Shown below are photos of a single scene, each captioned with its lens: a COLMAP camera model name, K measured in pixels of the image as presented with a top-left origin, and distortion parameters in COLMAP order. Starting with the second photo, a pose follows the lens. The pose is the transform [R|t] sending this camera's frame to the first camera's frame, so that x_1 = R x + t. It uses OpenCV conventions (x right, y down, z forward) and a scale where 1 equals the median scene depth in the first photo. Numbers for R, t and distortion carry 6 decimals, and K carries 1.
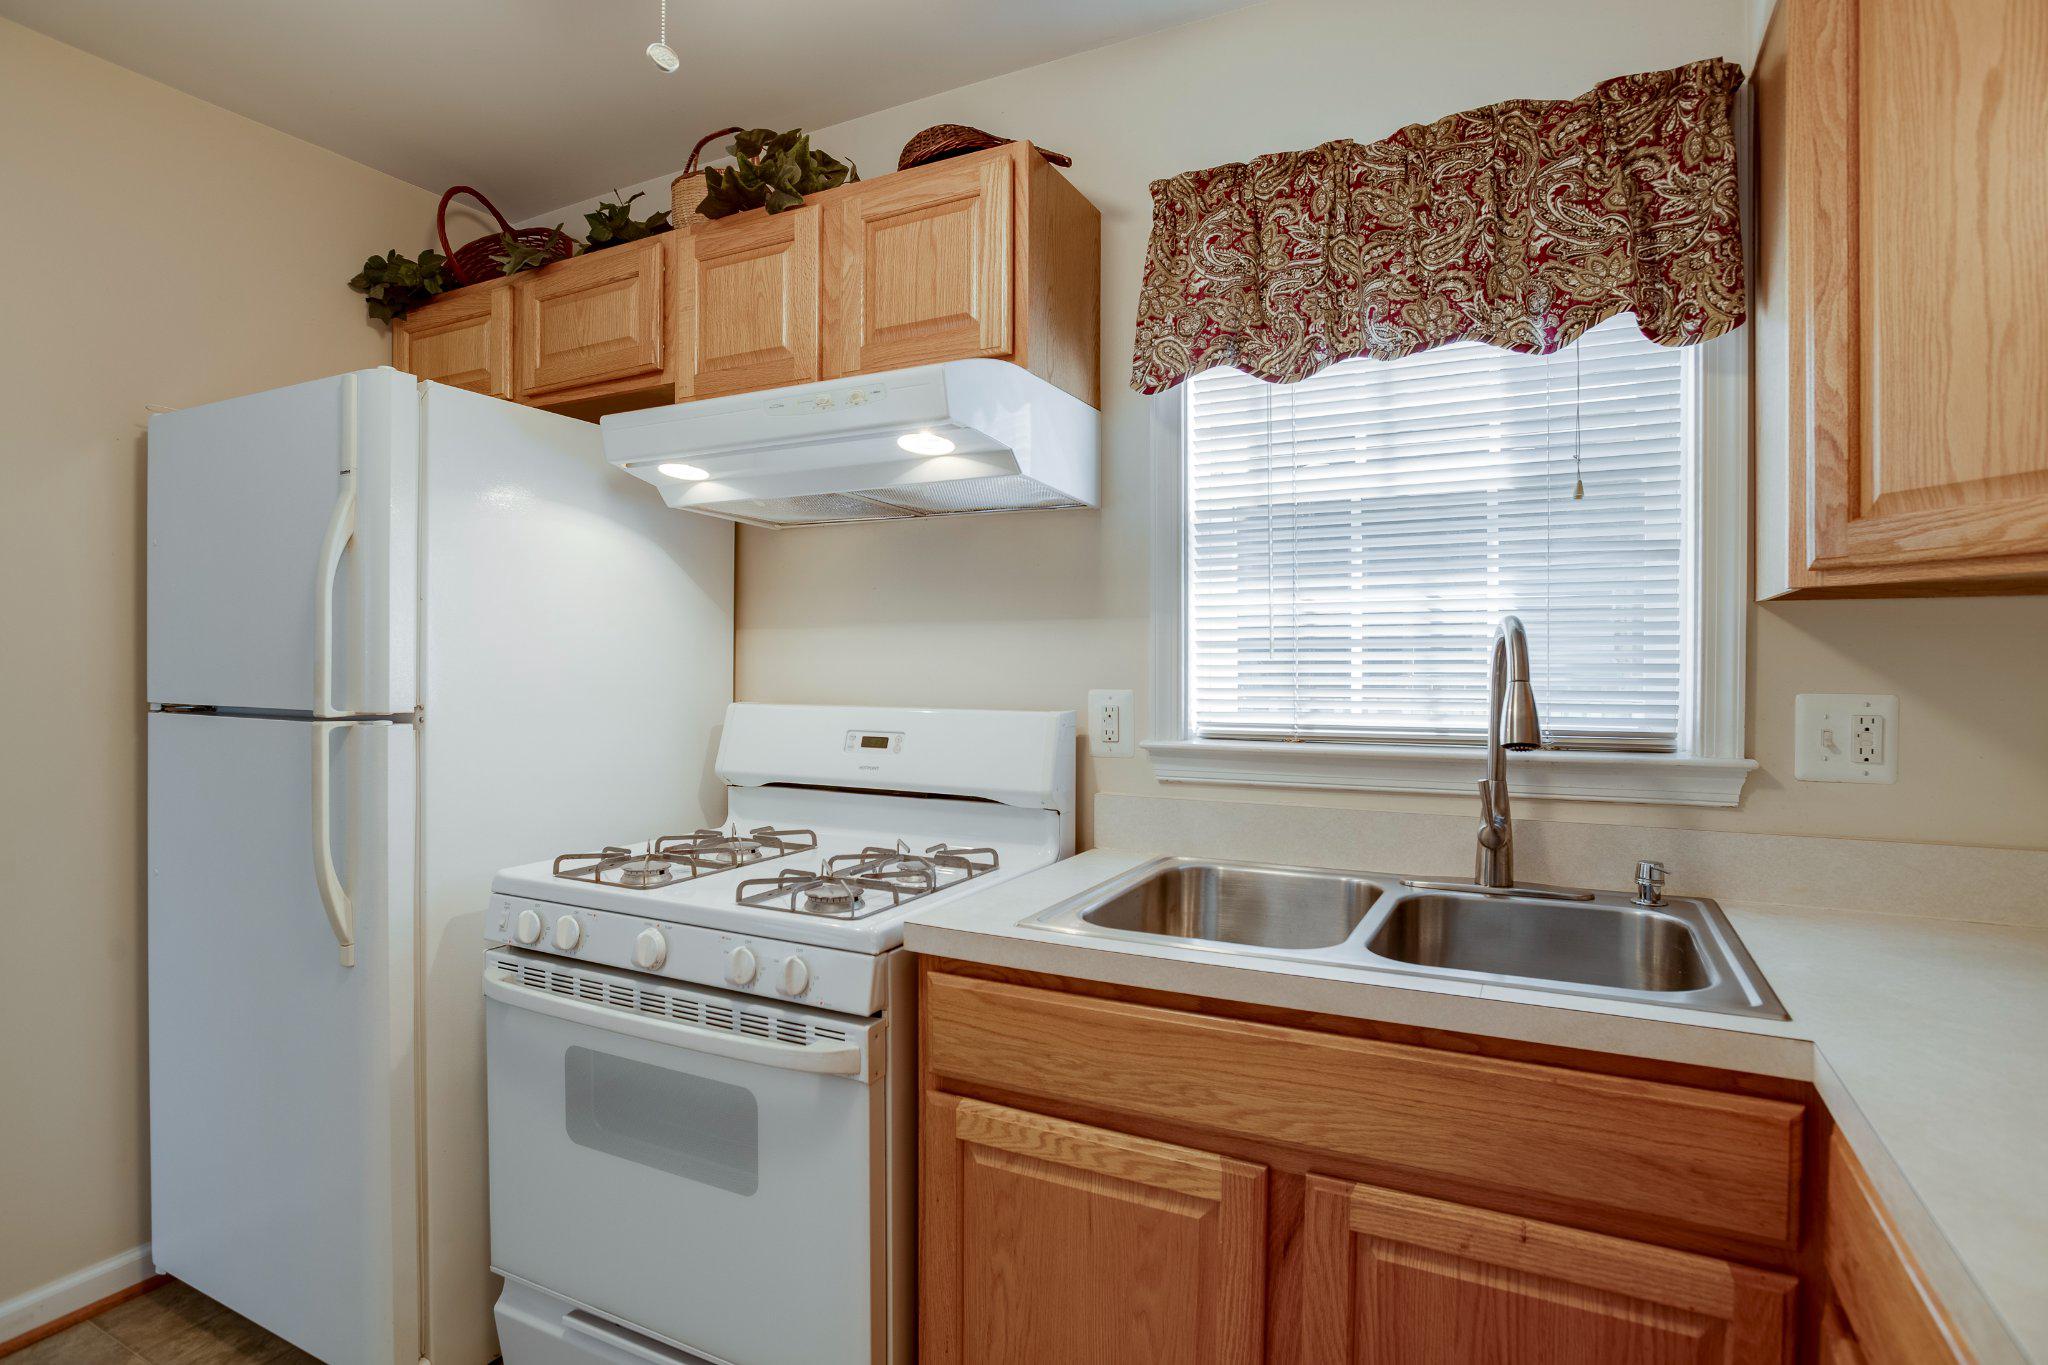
lens RADIAL K [[1028.1, 0, 1043.8], [0, 1028.1, 684.8], [0, 0, 1]] dist [-0.063693, 0.030132]
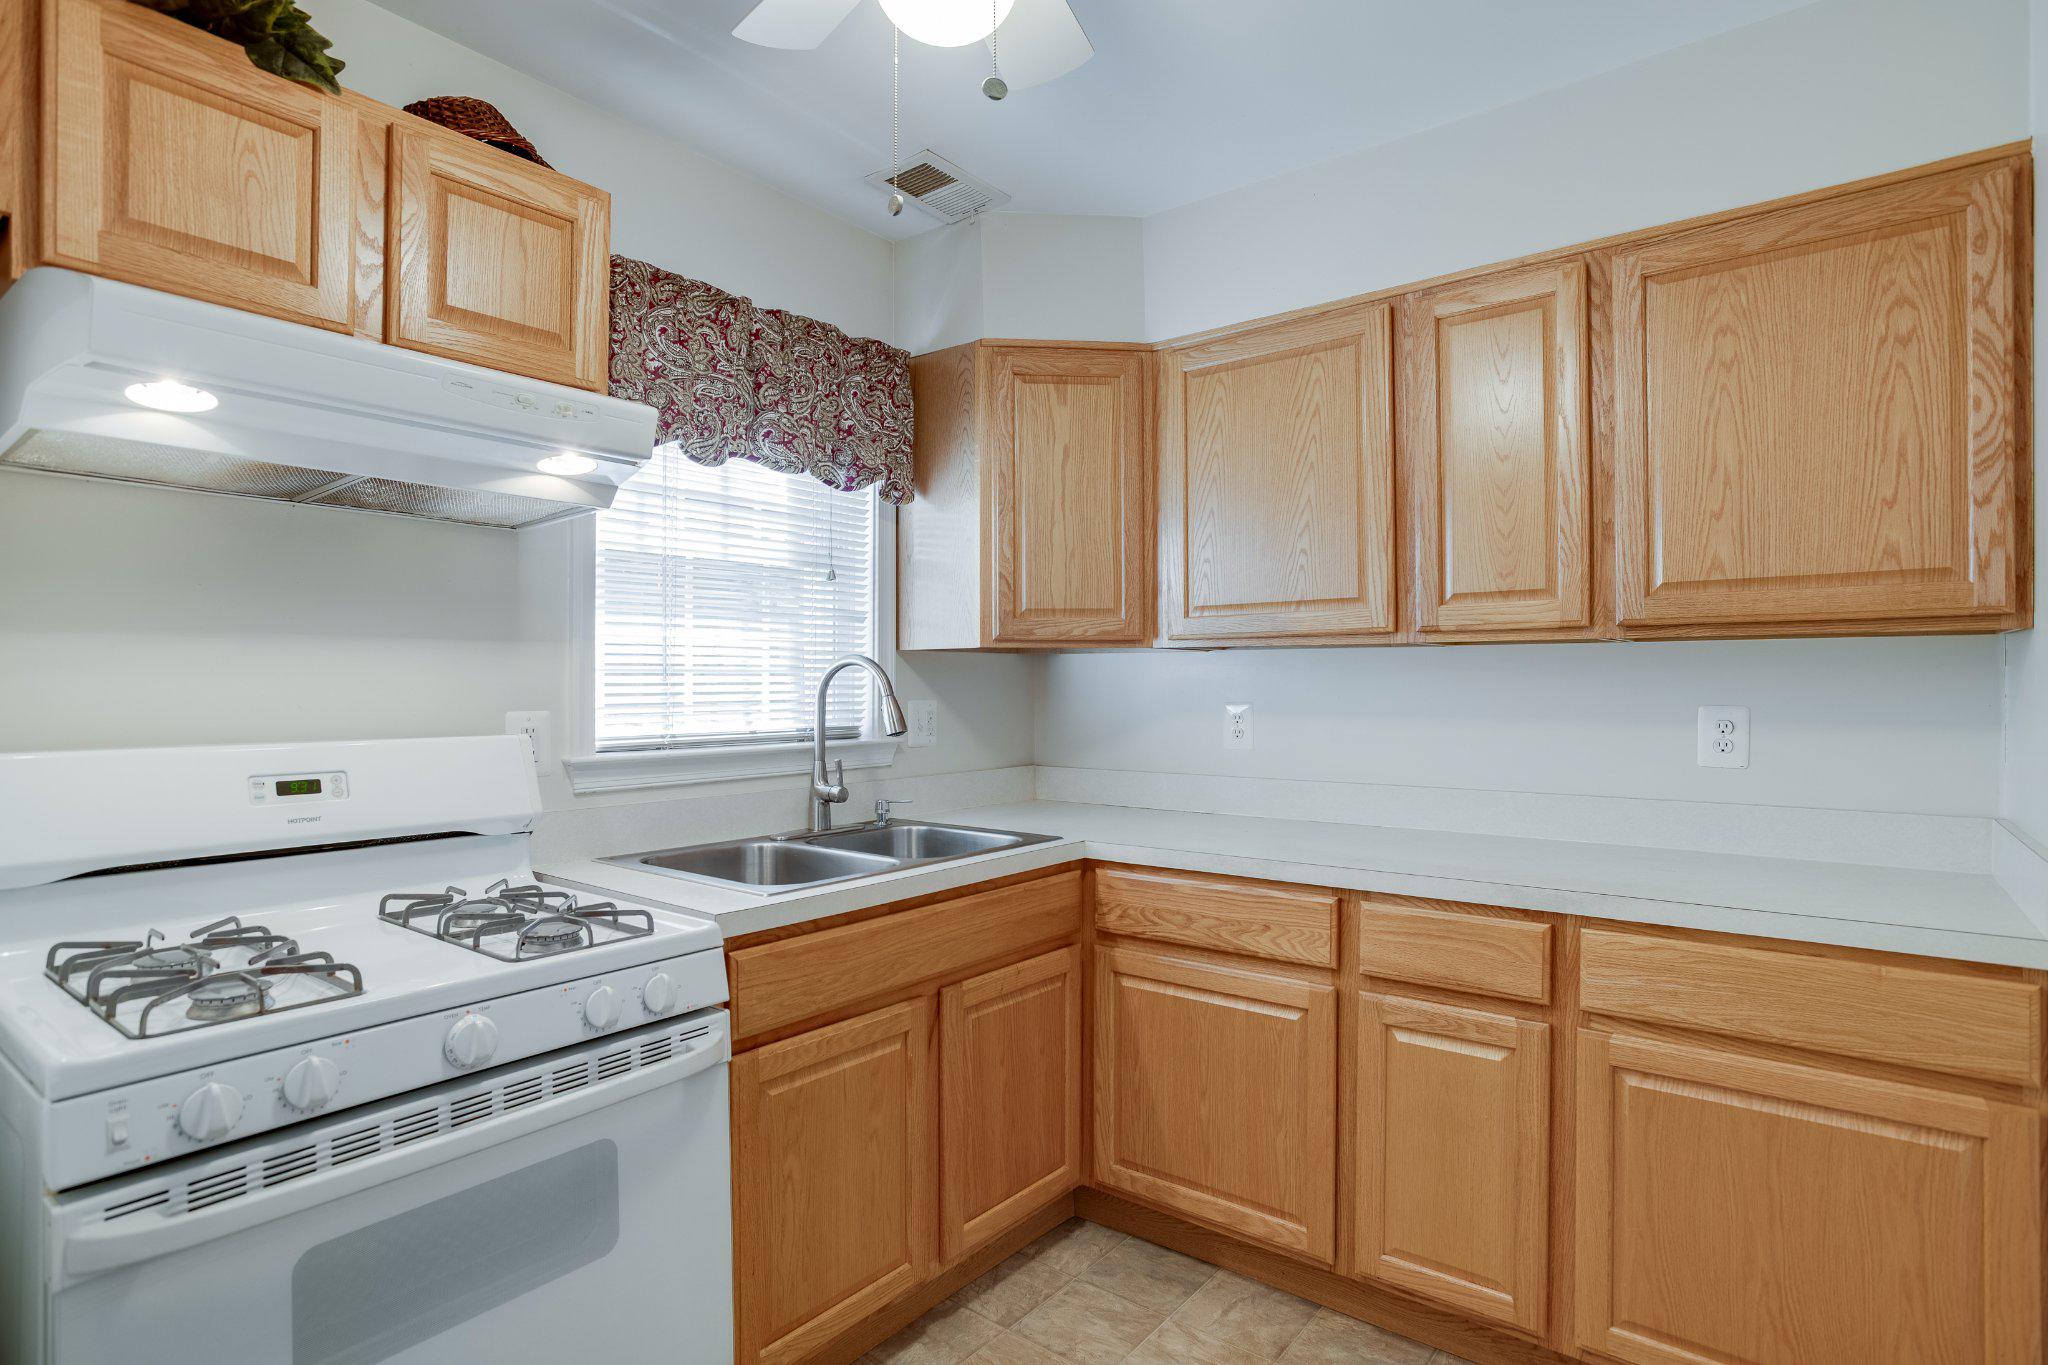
lens RADIAL K [[1088.6, 0, 1053.5], [0, 1088.6, 685.8], [0, 0, 1]] dist [-0.081246, 0.060646]
pose [[0.161732, -0.003273, 0.986829, -1.100593], [0.020933, 0.999781, -0.000115, -0.011643], [-0.986613, 0.020676, 0.161765, 0.385338]]
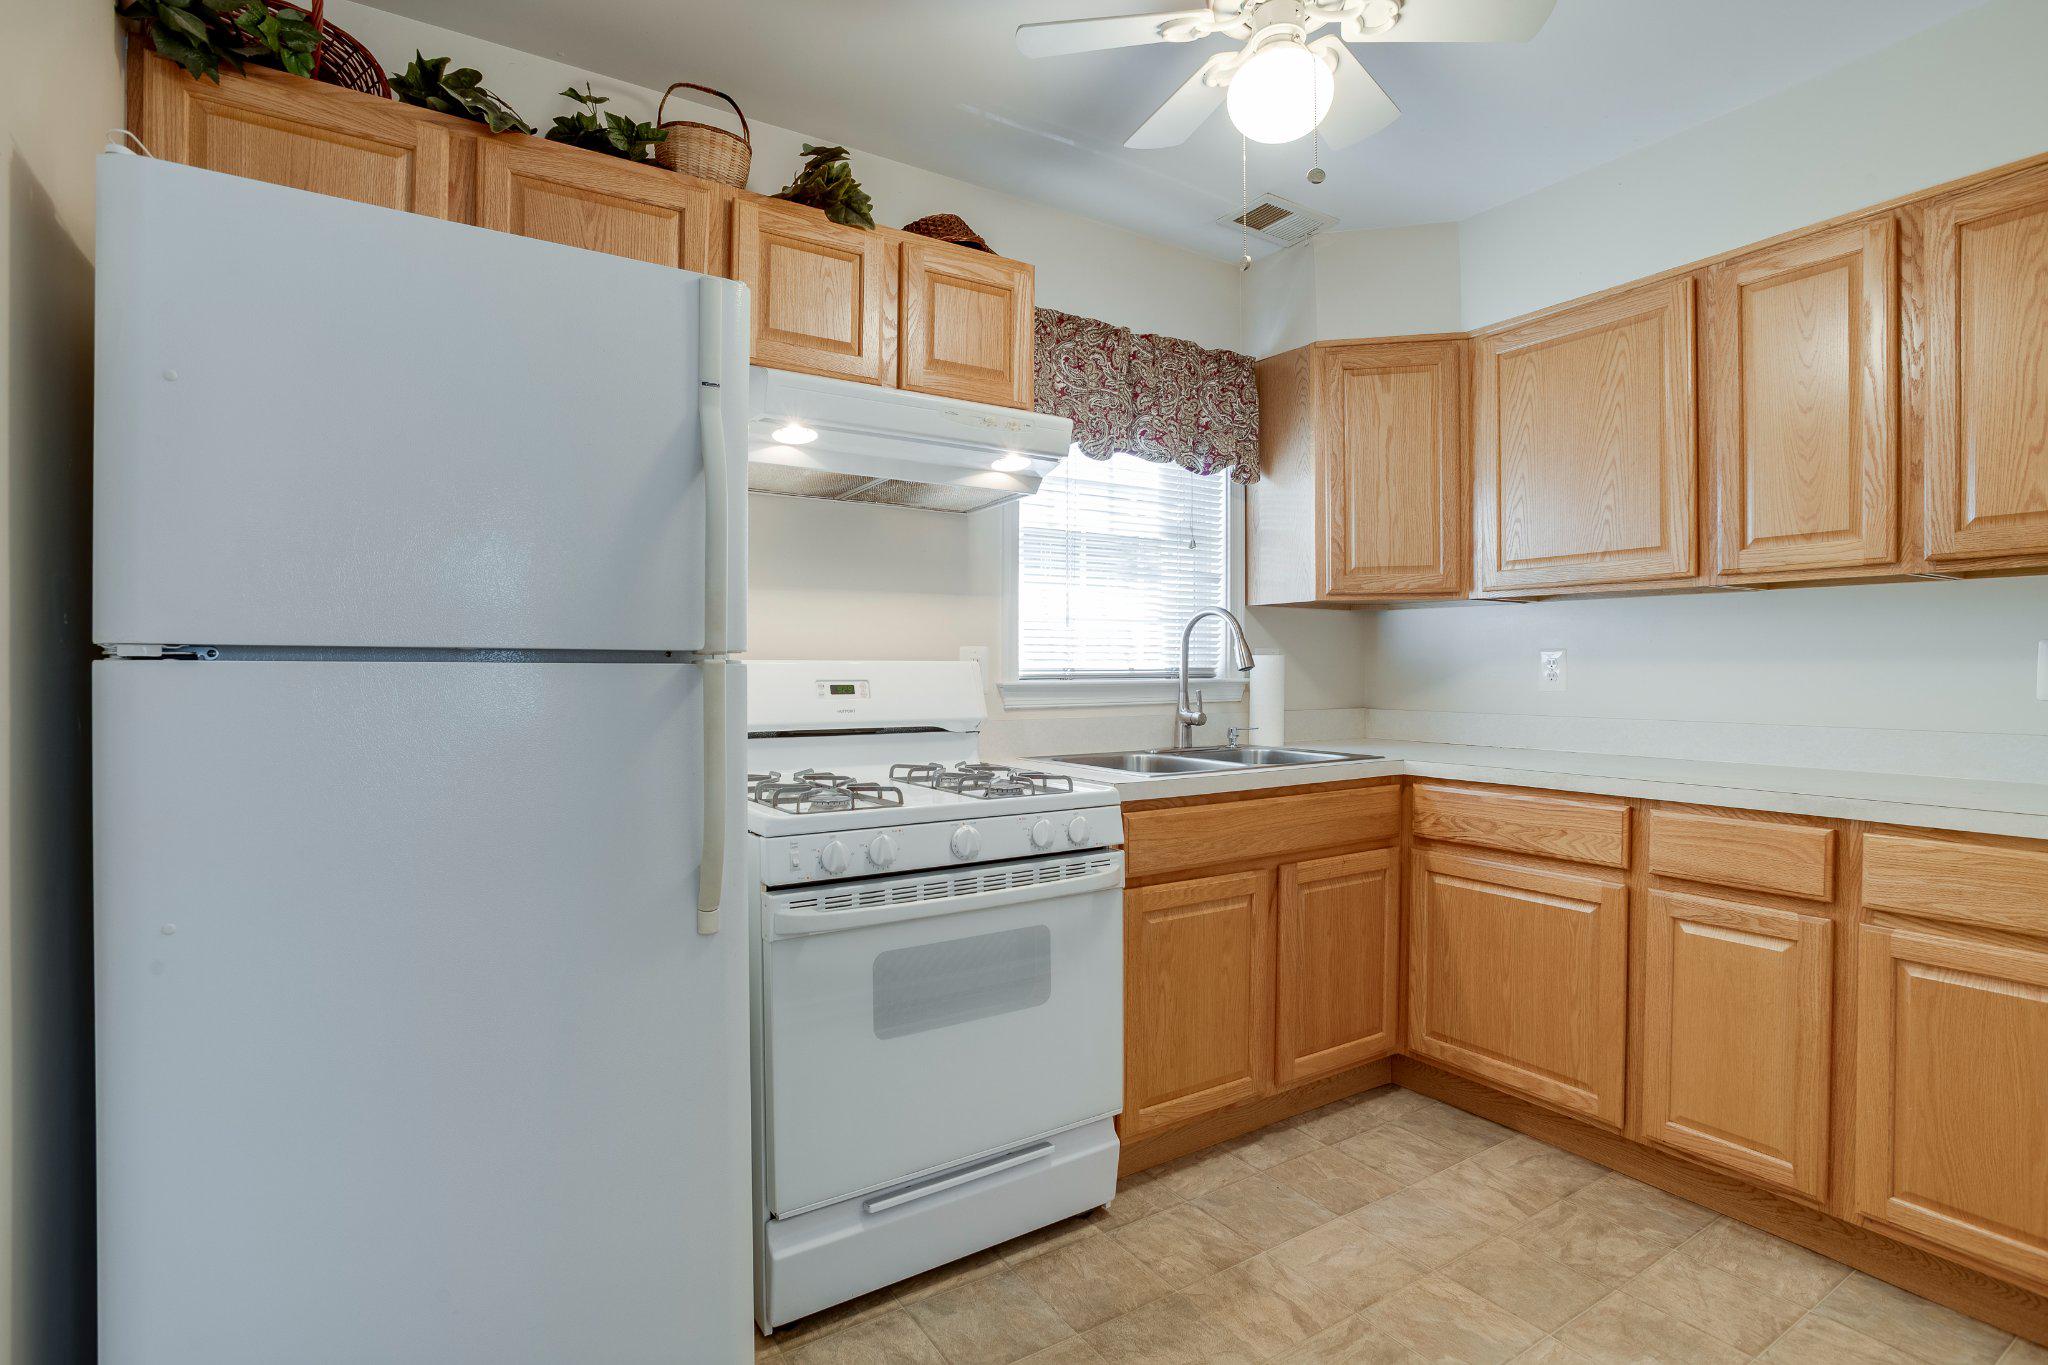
lens RADIAL K [[1028.1, 0, 1043.8], [0, 1028.1, 684.8], [0, 0, 1]] dist [-0.063693, 0.030132]
pose [[0.475119, -0.019880, 0.879697, -1.376944], [0.019114, 0.999742, 0.012269, 0.051640], [-0.879714, 0.010986, 0.475377, 0.308860]]
